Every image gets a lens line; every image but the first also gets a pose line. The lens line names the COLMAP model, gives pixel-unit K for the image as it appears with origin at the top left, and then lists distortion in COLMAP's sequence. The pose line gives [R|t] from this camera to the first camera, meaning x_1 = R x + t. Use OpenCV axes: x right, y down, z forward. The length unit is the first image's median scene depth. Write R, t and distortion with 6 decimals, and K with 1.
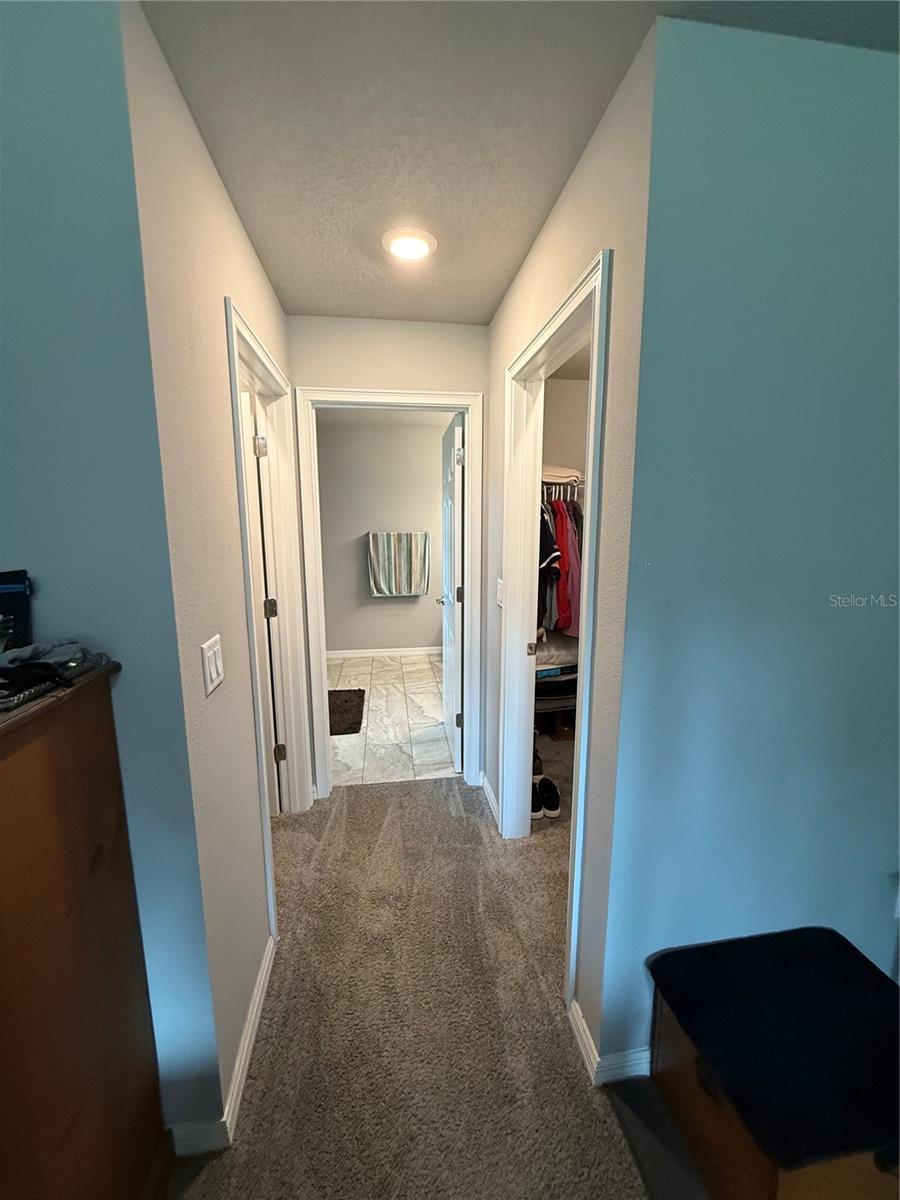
lens RADIAL K [[478.3, 0, 448.4], [0, 478.3, 592.5], [0, 0, 1]] dist [0.000044, 0.000141]
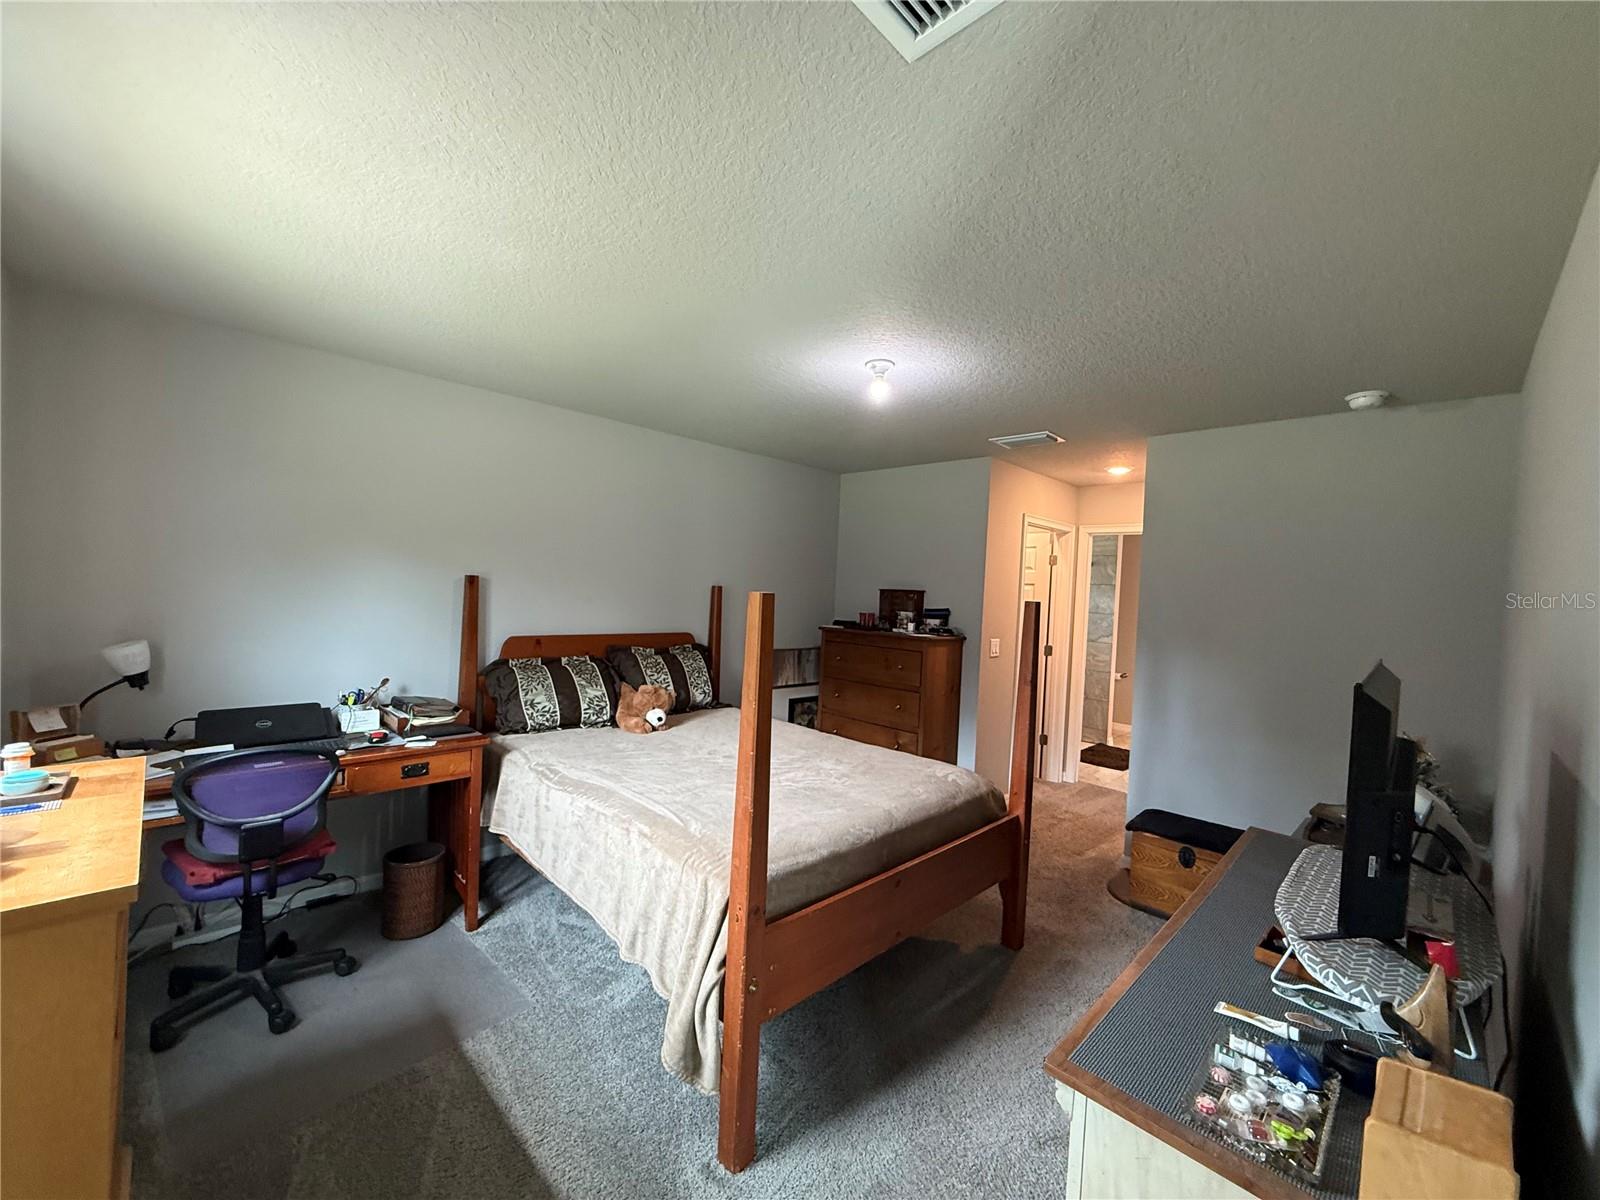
lens RADIAL K [[637.8, 0, 798.6], [0, 637.8, 596.9], [0, 0, 1]] dist [0.000044, 0.000141]
pose [[0.601735, 0.045179, -0.797417, 0.420743], [-0.173602, 0.981928, -0.075368, 0.079242], [0.779601, 0.183784, 0.598703, -0.516211]]
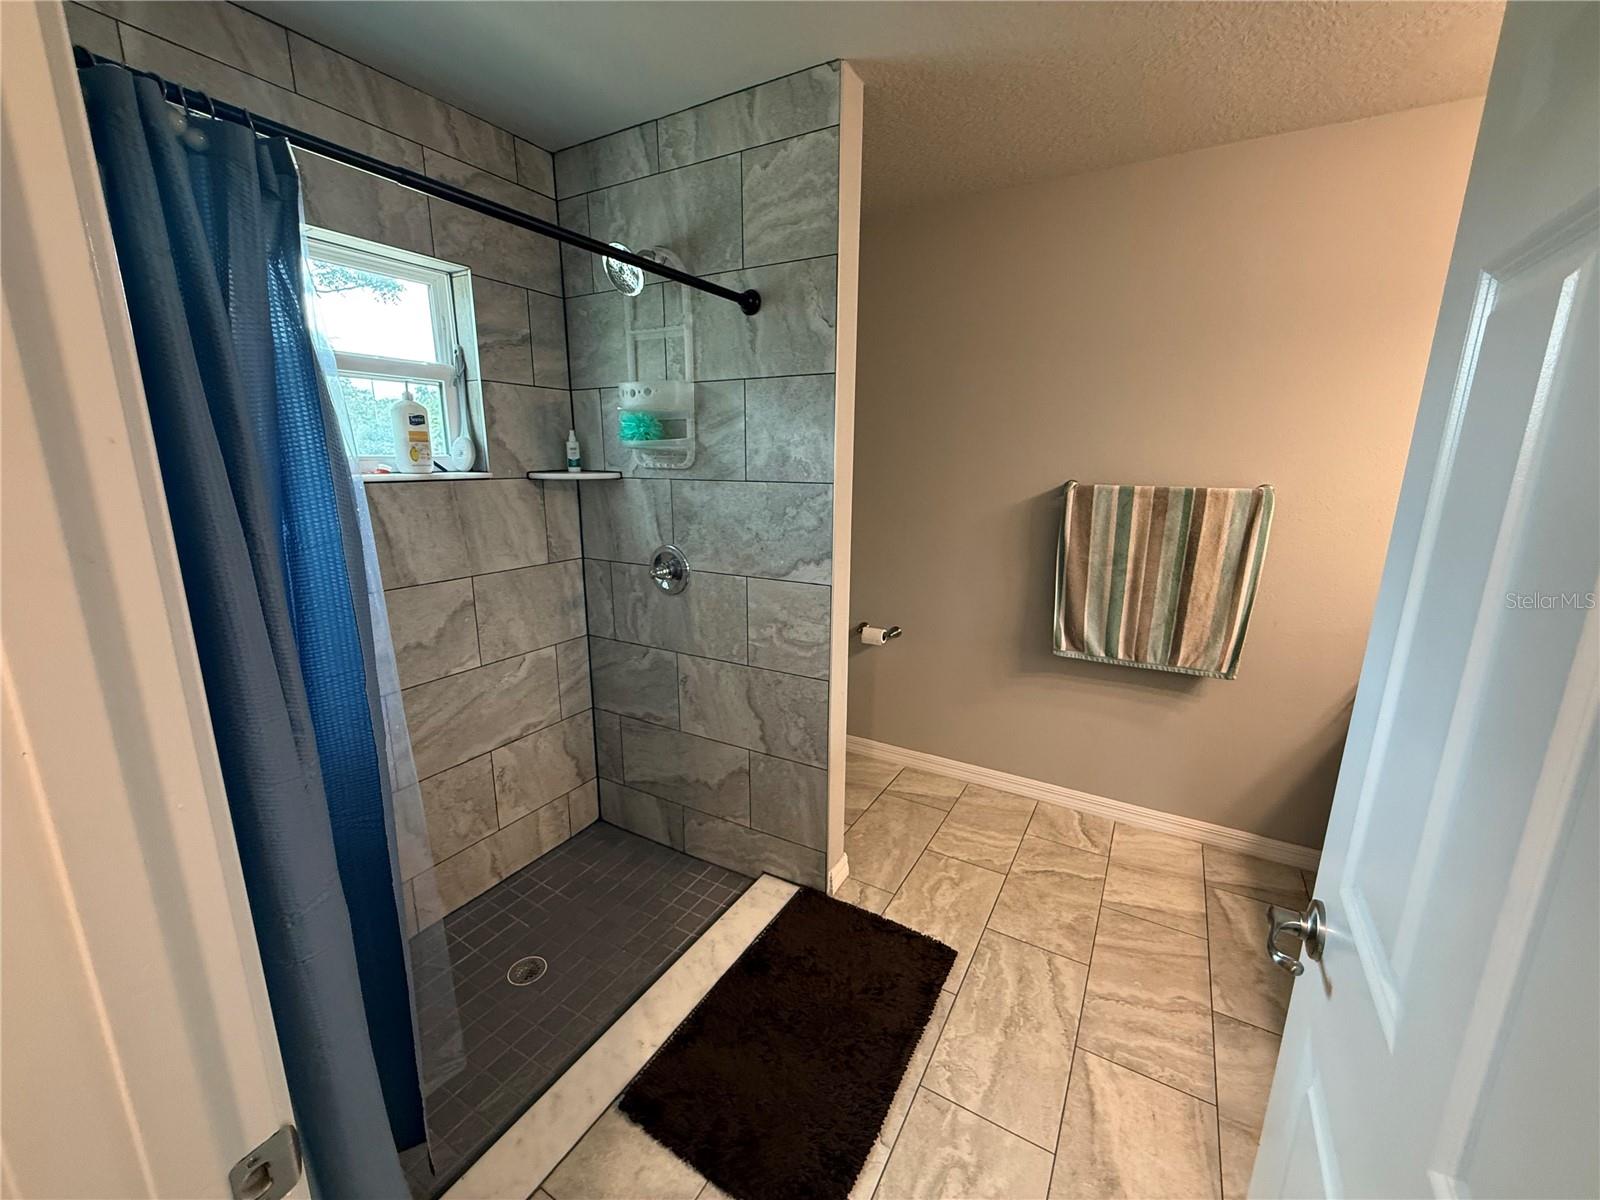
lens RADIAL K [[637.8, 0, 791.9], [0, 637.8, 599.2], [0, 0, 1]] dist [0.000044, 0.000141]
pose [[0.783797, 0.143085, -0.604309, -0.023972], [-0.100109, 0.989480, 0.104440, -0.067939], [0.612895, -0.021363, 0.789875, 0.482610]]
